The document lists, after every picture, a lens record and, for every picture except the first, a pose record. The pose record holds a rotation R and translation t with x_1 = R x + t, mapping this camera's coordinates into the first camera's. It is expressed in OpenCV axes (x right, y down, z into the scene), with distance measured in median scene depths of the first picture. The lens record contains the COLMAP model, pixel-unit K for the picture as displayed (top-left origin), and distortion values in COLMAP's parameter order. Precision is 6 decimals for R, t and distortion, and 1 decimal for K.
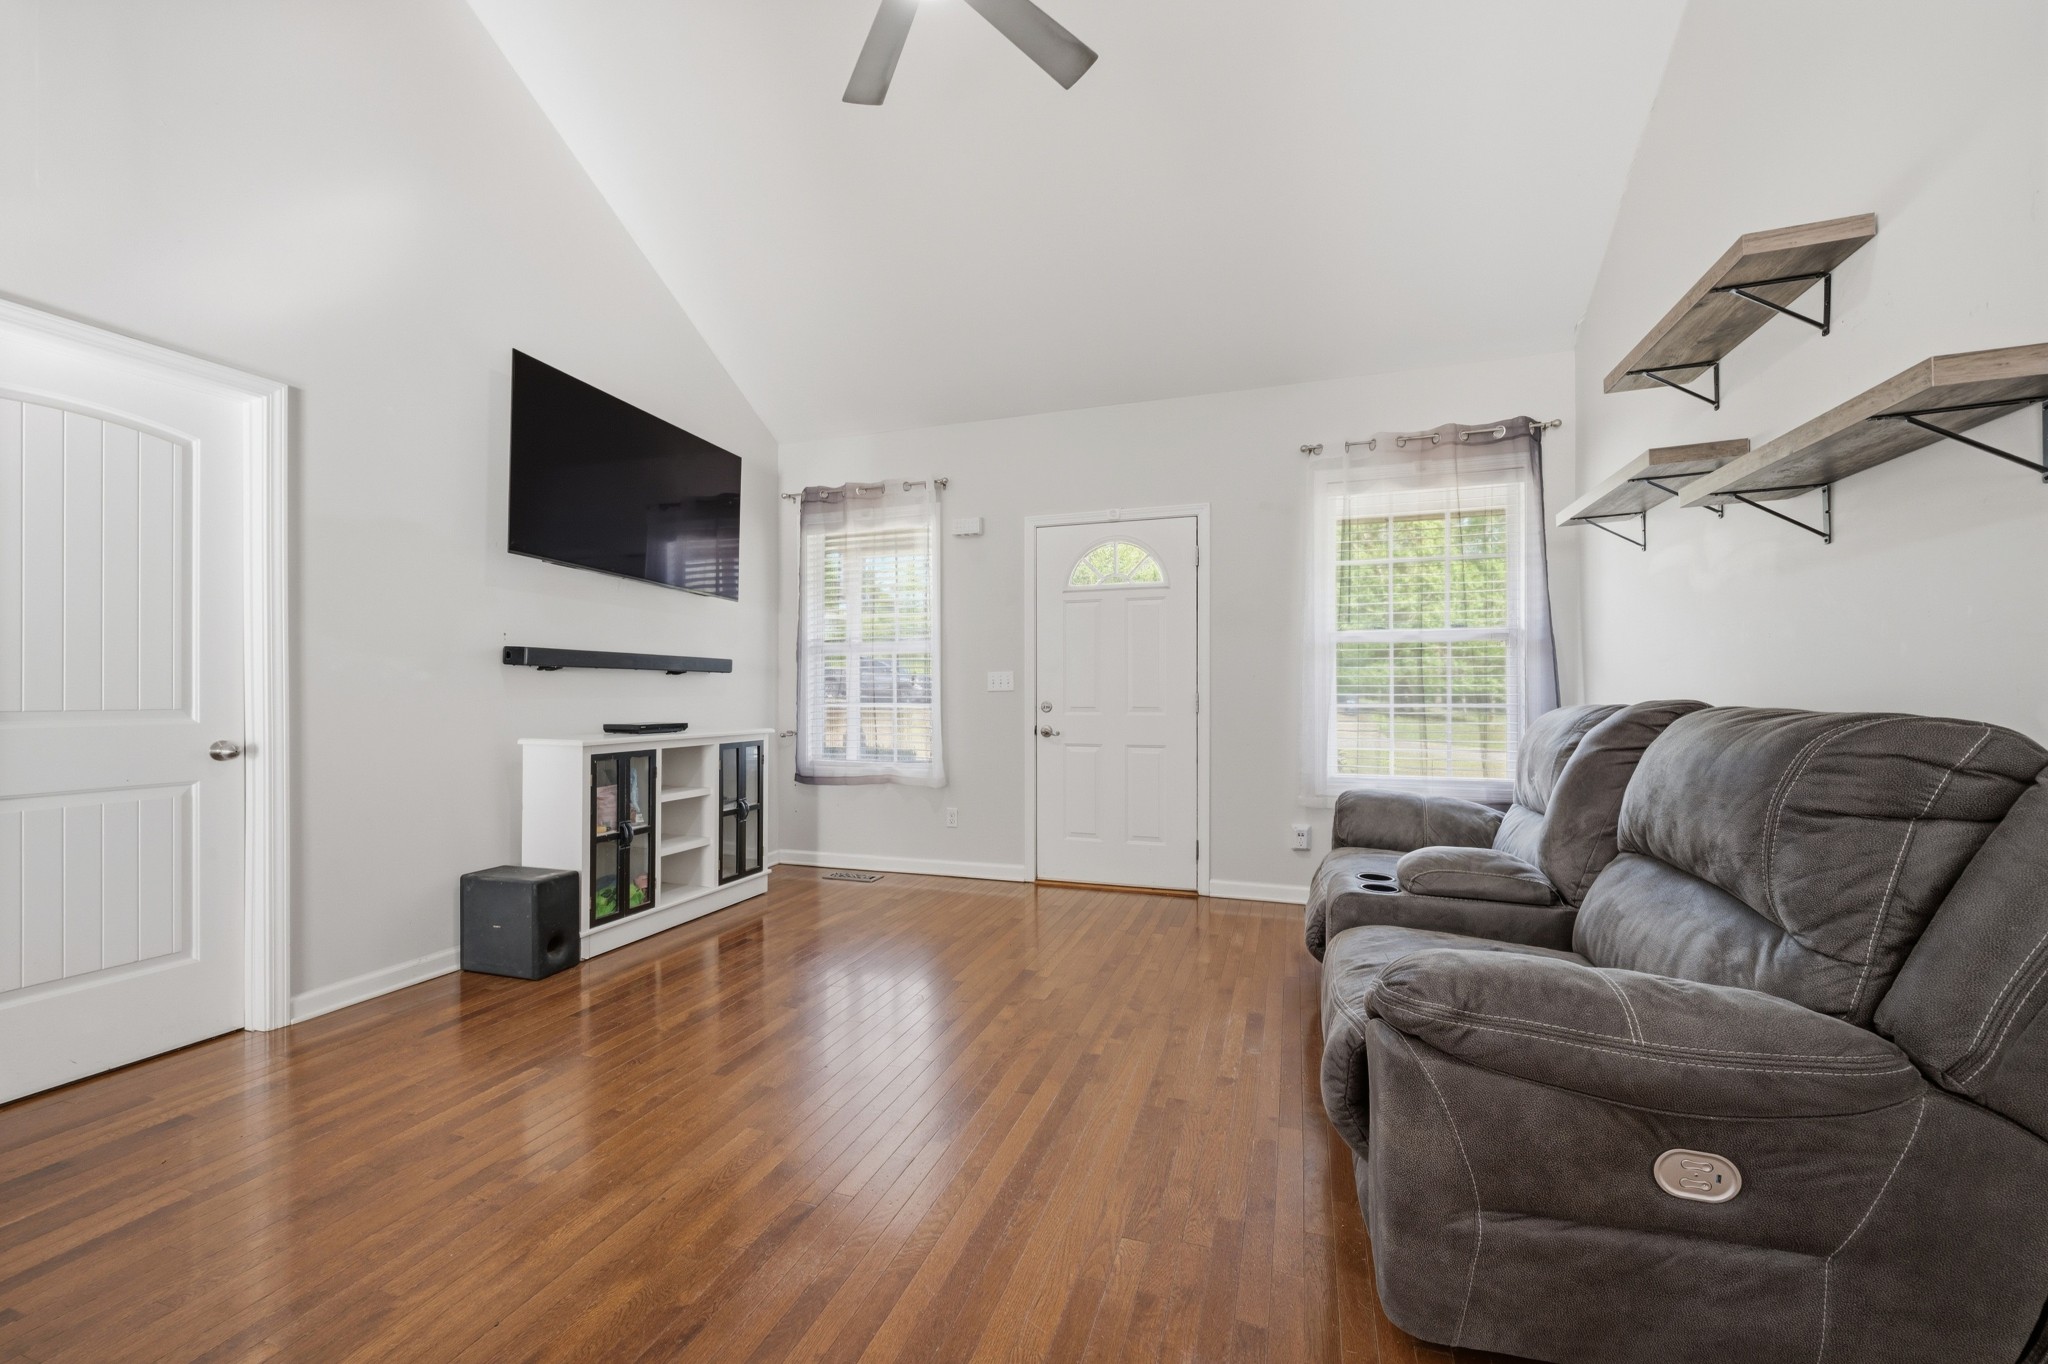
lens RADIAL K [[783.0, 0, 1009.1], [0, 783.0, 692.4], [0, 0, 1]] dist [-0.000902, -0.000189]
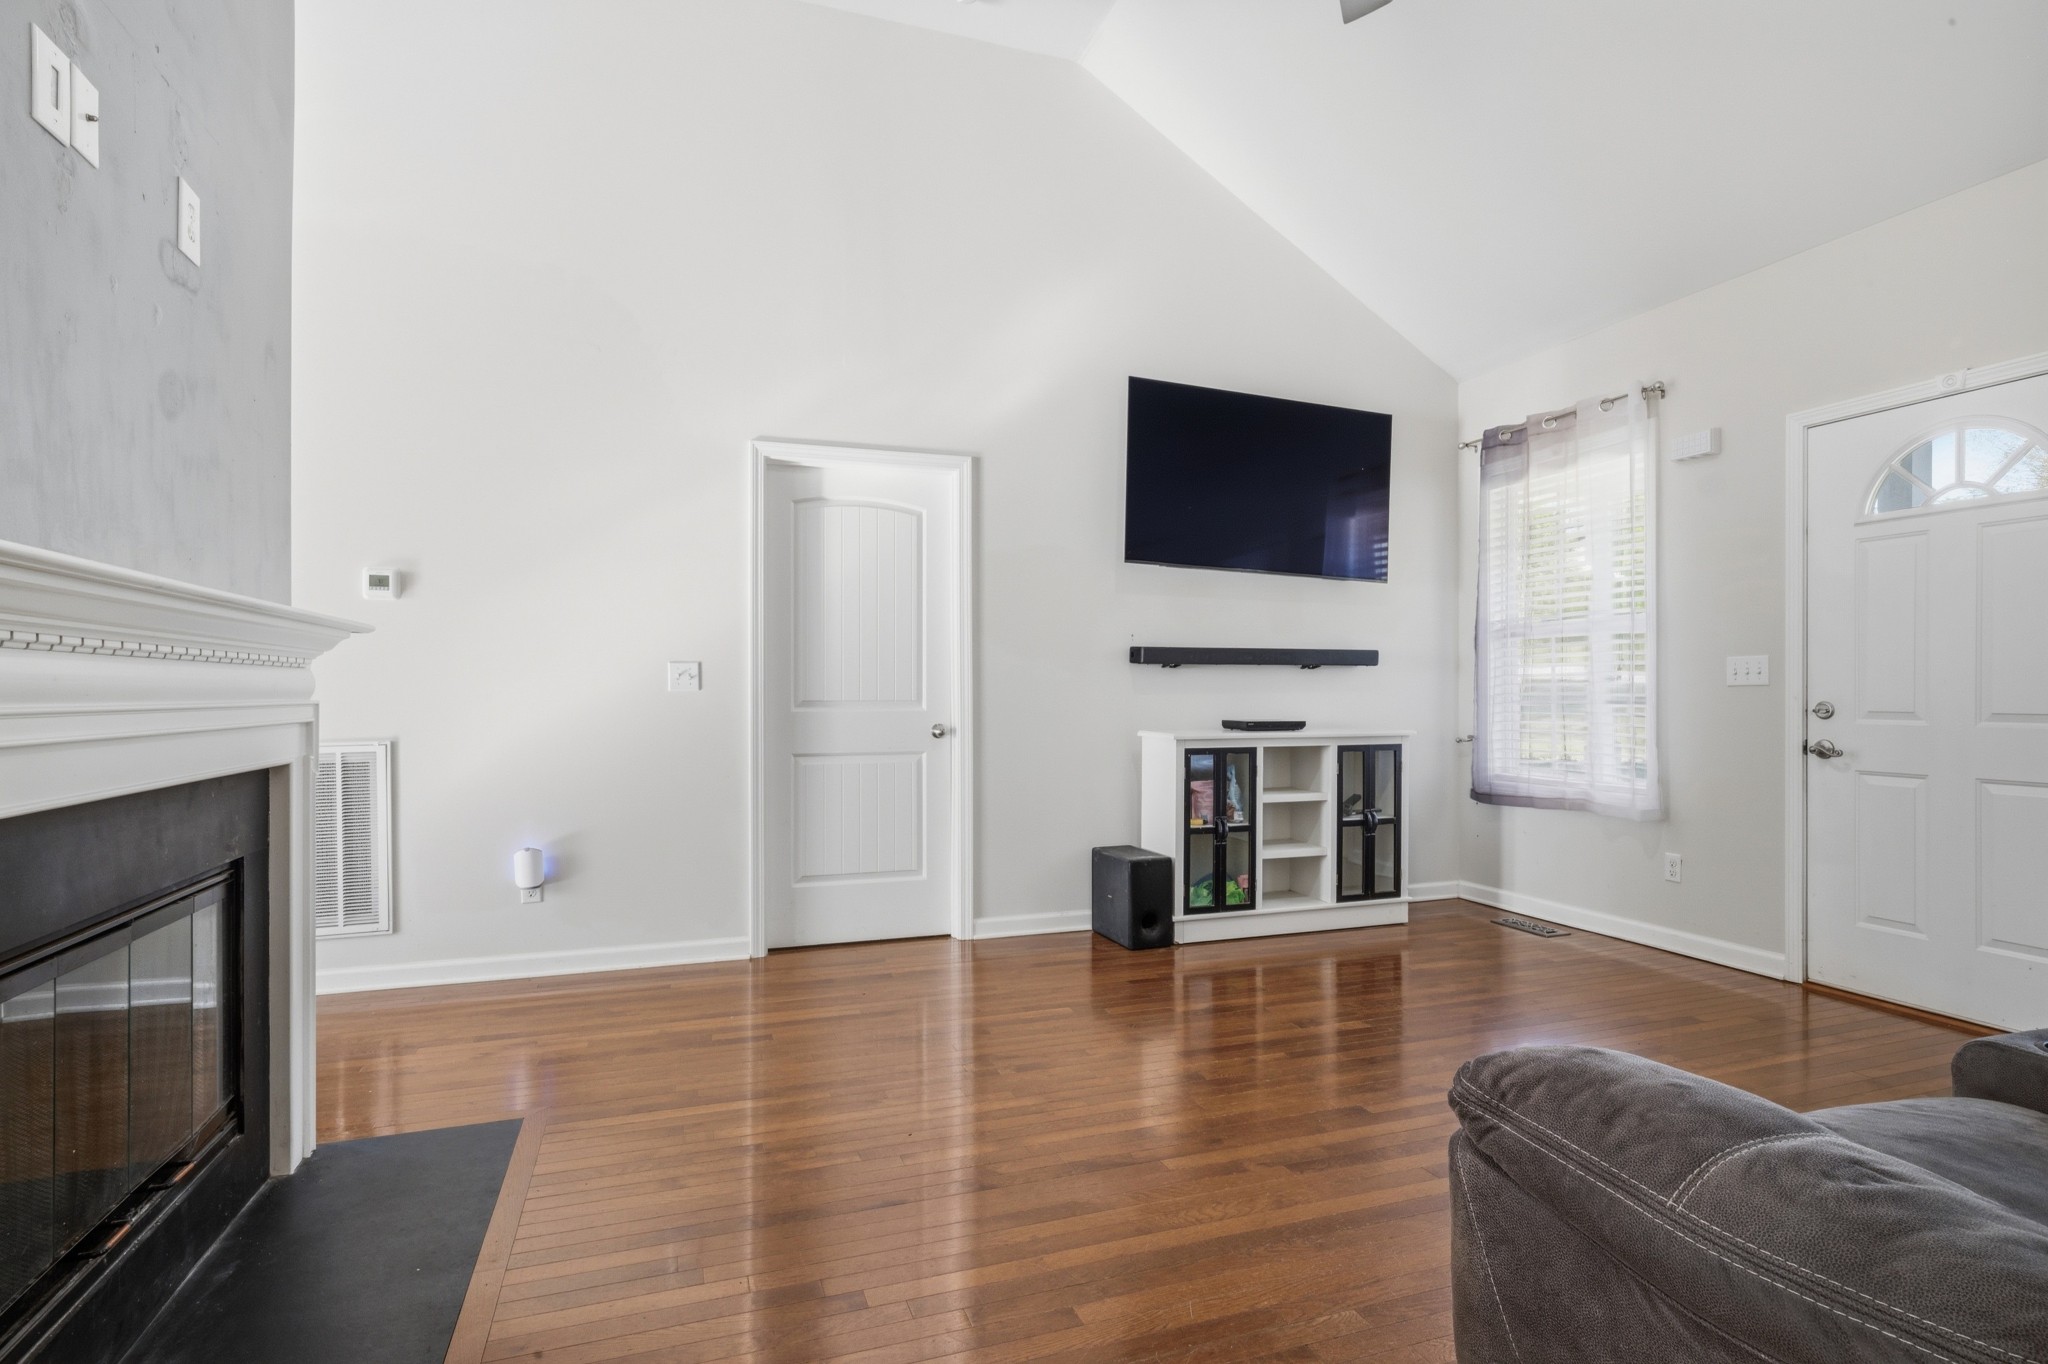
lens RADIAL K [[1004.1, 0, 1050.6], [0, 1004.1, 691.4], [0, 0, 1]] dist [-0.008412, 0.001524]
pose [[0.641155, 0.001867, -0.767409, 0.305797], [0.001674, 0.999991, 0.003831, -0.001126], [0.767409, -0.003741, 0.641147, 0.008010]]
